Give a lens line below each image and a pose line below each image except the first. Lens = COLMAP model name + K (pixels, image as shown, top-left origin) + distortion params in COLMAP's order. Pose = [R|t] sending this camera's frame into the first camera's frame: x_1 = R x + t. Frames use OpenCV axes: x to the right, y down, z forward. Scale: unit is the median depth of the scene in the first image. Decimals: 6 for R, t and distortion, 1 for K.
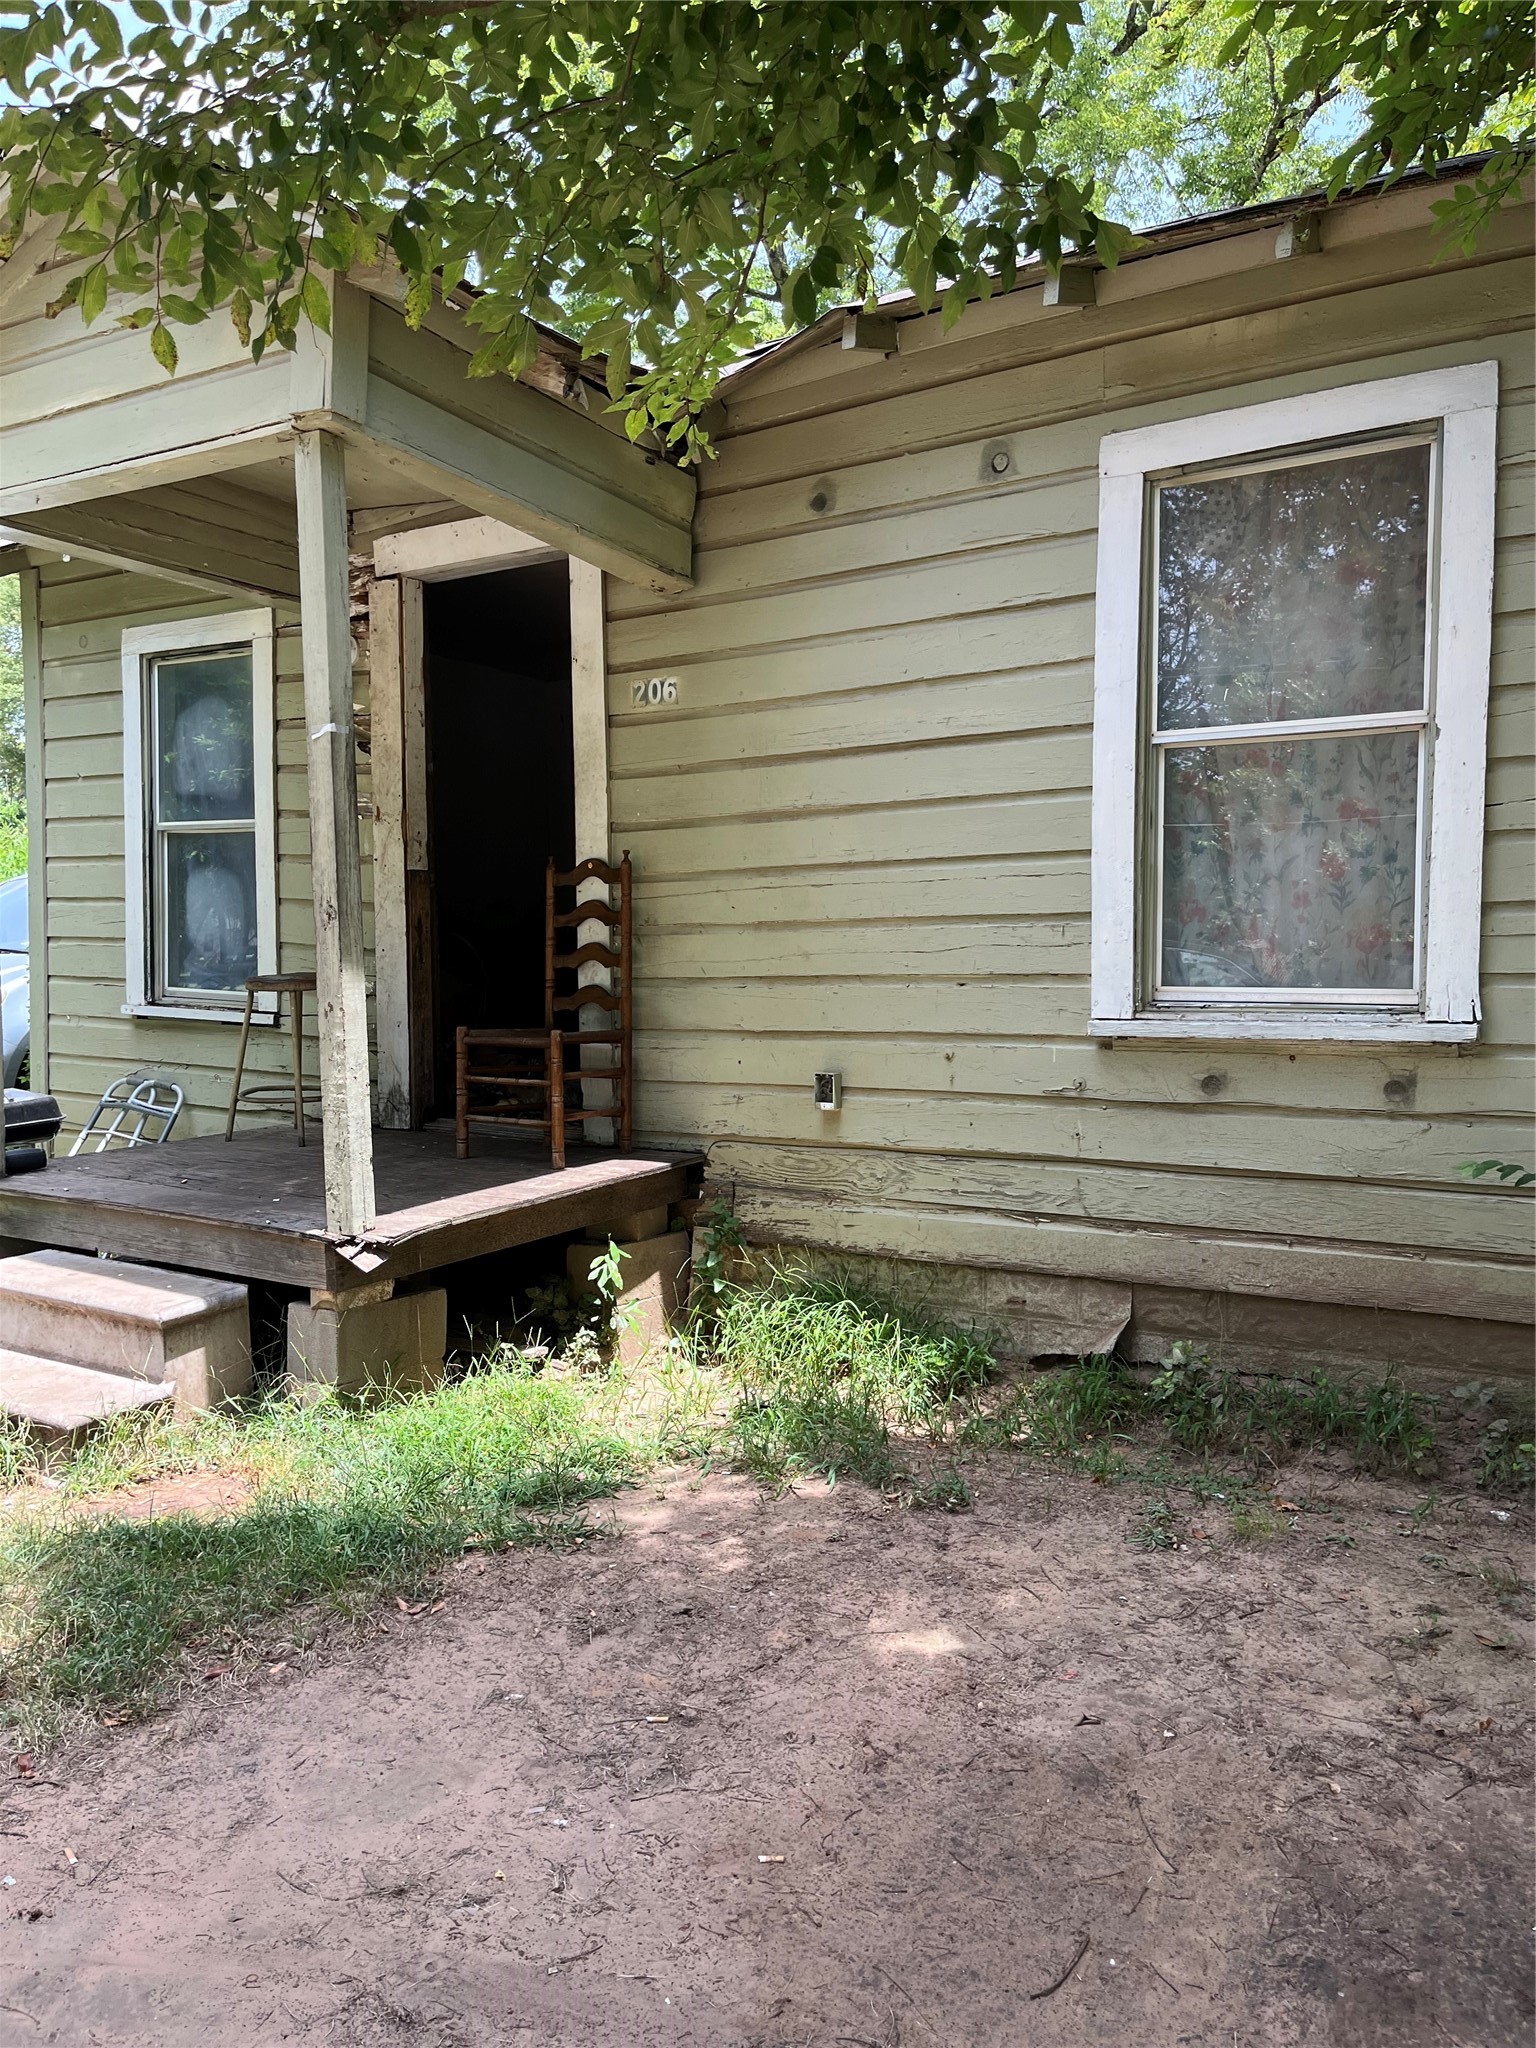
lens RADIAL K [[1594.0, 0, 768.0], [0, 1594.0, 1024.0], [0, 0, 1]] dist [0.083822, -0.096870]
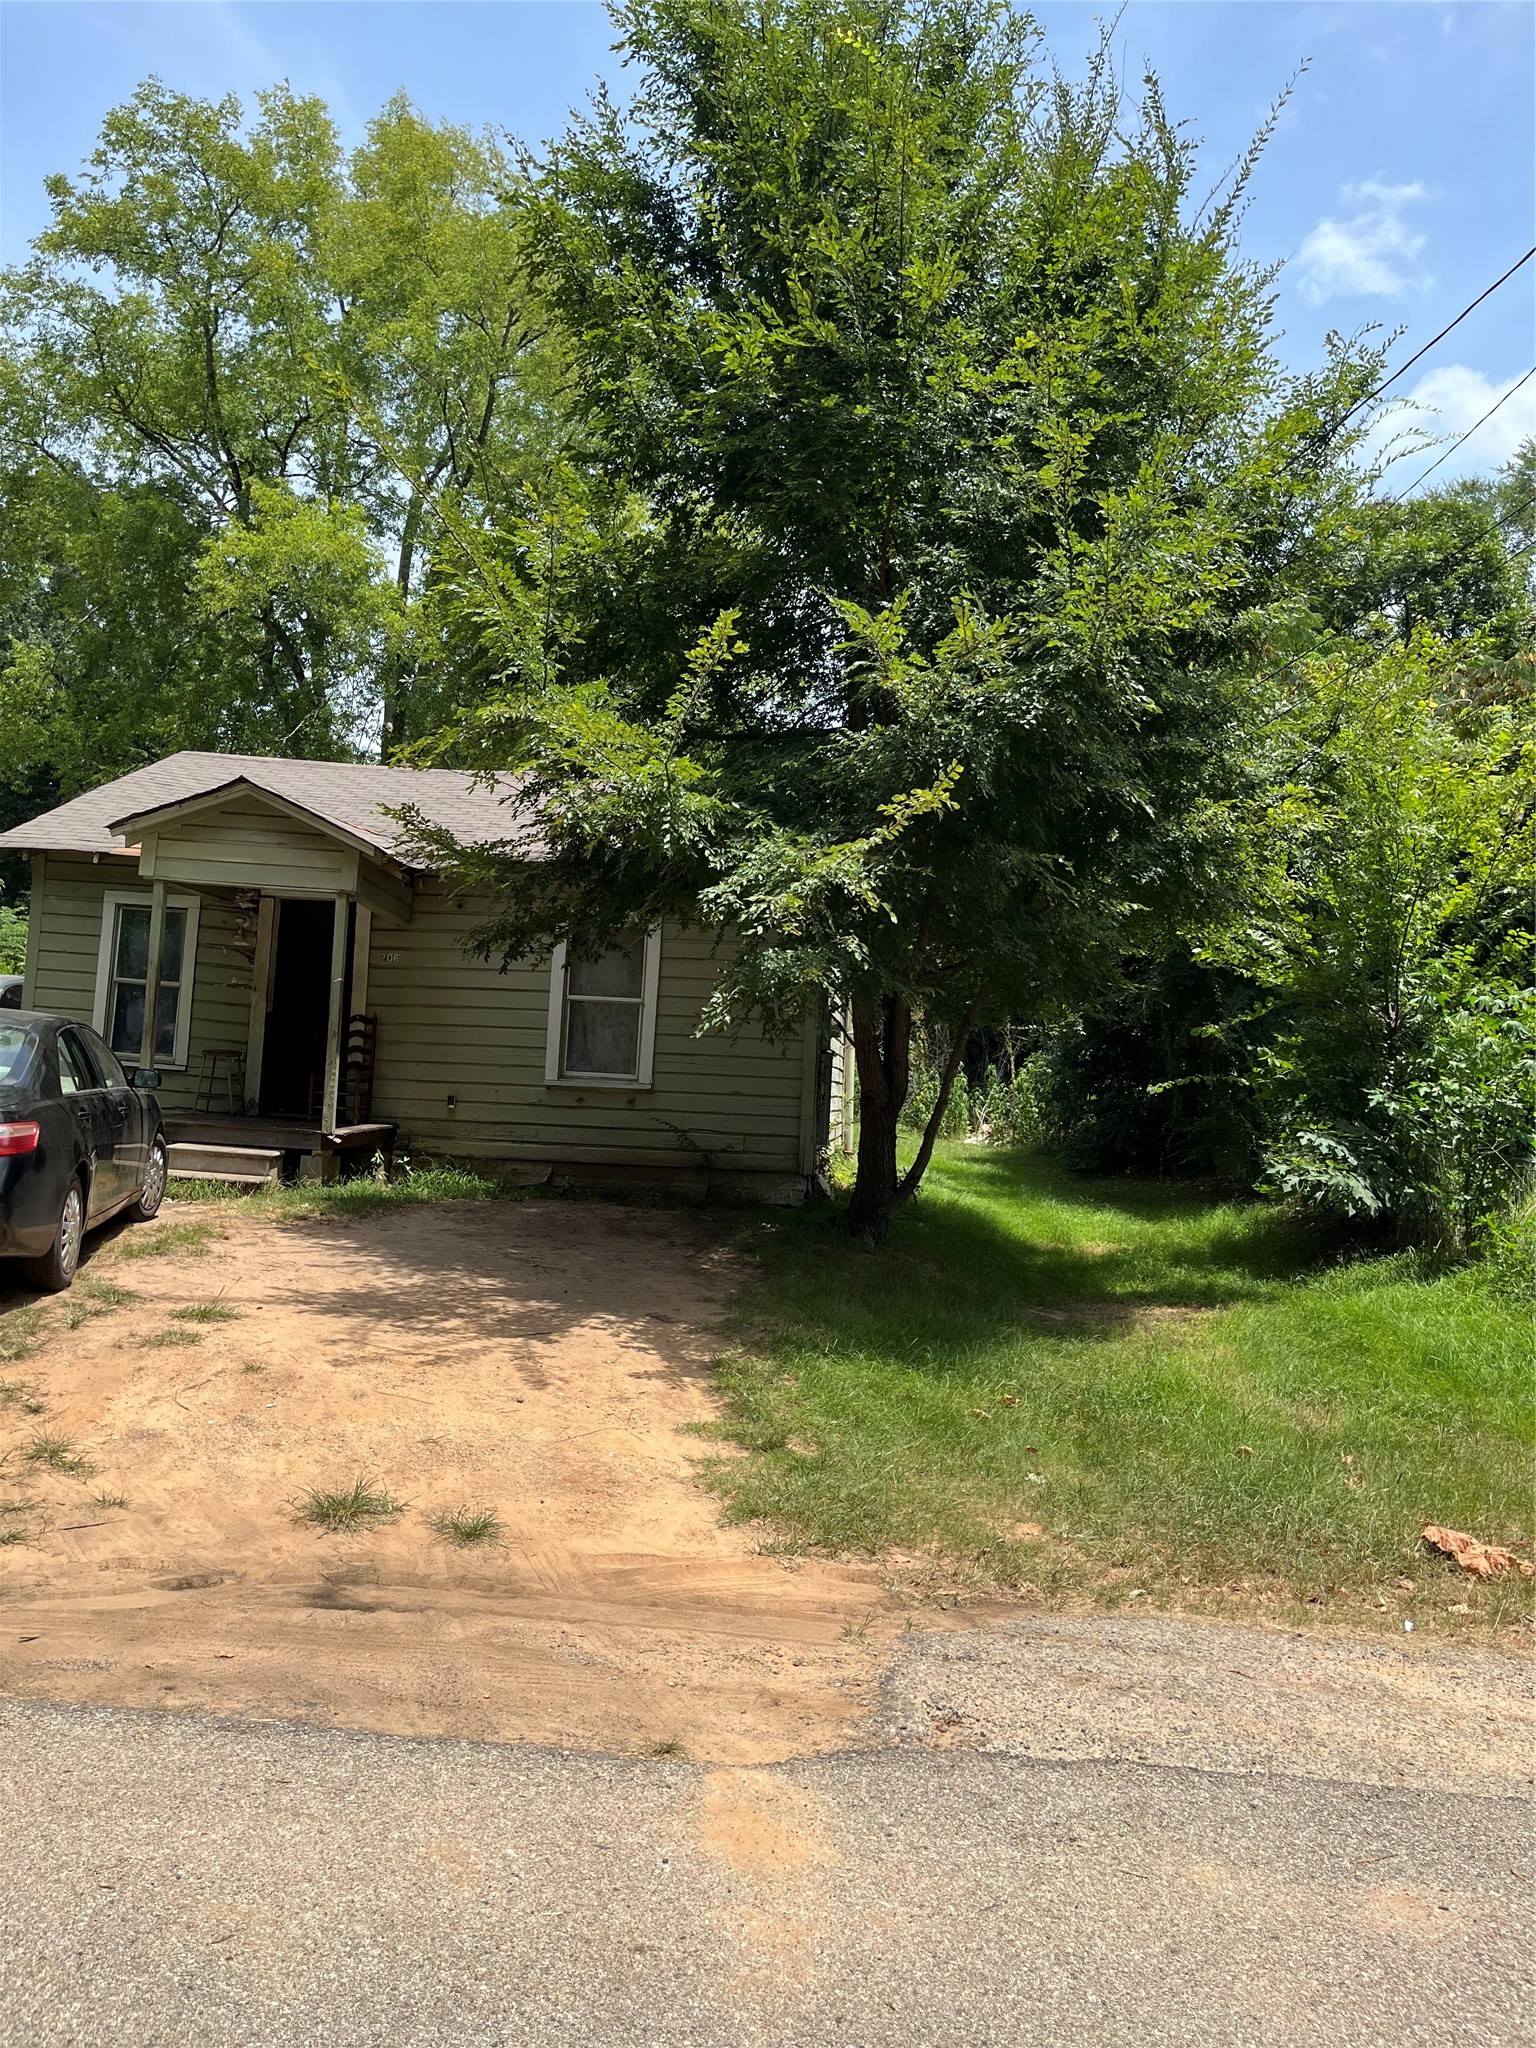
lens RADIAL K [[1594.0, 0, 768.0], [0, 1594.0, 1024.0], [0, 0, 1]] dist [0.083822, -0.096870]
pose [[0.892808, 0.074961, 0.444156, -0.845976], [-0.037511, 0.995003, -0.092527, 0.167624], [-0.448873, 0.065949, 0.891159, -2.113168]]
